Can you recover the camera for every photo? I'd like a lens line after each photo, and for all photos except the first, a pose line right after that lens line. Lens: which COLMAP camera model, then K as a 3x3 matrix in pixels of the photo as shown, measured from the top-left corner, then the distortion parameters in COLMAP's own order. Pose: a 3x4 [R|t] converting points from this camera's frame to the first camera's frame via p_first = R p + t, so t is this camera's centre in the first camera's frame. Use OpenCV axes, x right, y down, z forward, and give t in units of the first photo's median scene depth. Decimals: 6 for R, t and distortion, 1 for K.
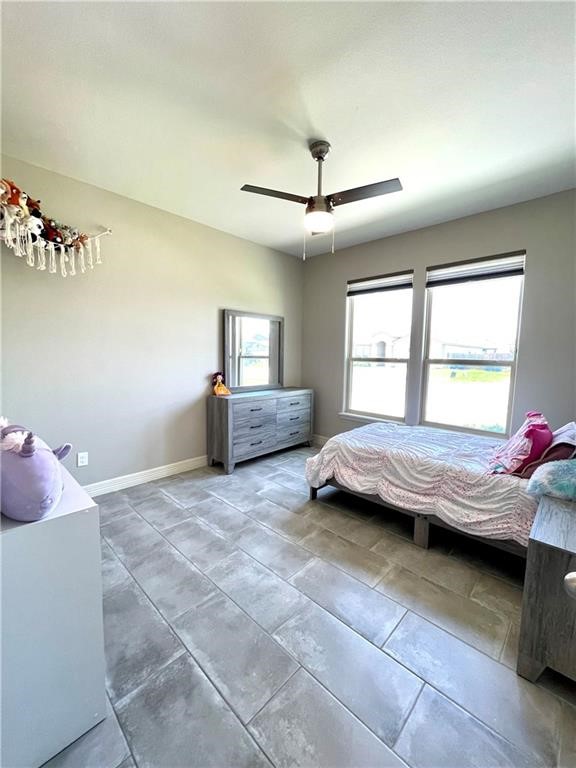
lens RADIAL K [[311.6, 0, 289.4], [0, 311.6, 387.0], [0, 0, 1]] dist [-0.001123, 0.000144]
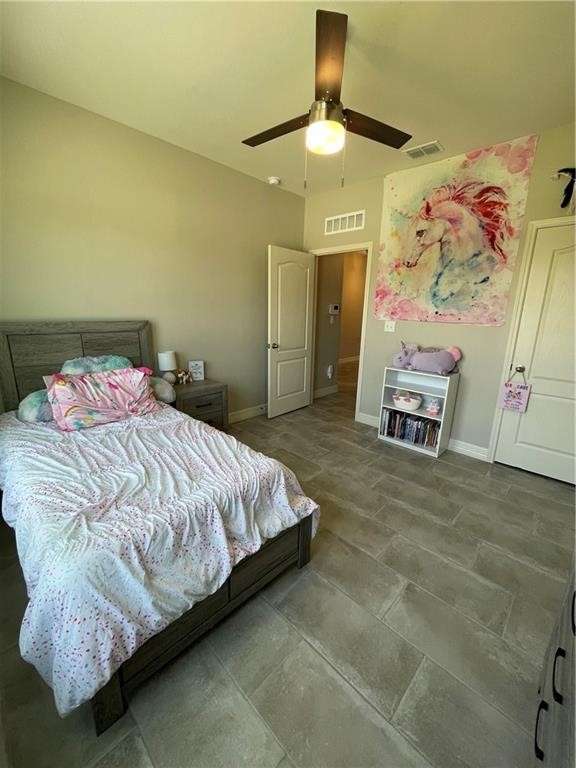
lens RADIAL K [[311.6, 0, 289.8], [0, 311.6, 383.3], [0, 0, 1]] dist [-0.001123, 0.000144]
pose [[-0.998938, -0.045758, -0.005403, 0.130247], [-0.044883, 0.939878, 0.338548, -0.179409], [-0.010413, 0.338431, -0.940934, 1.530075]]
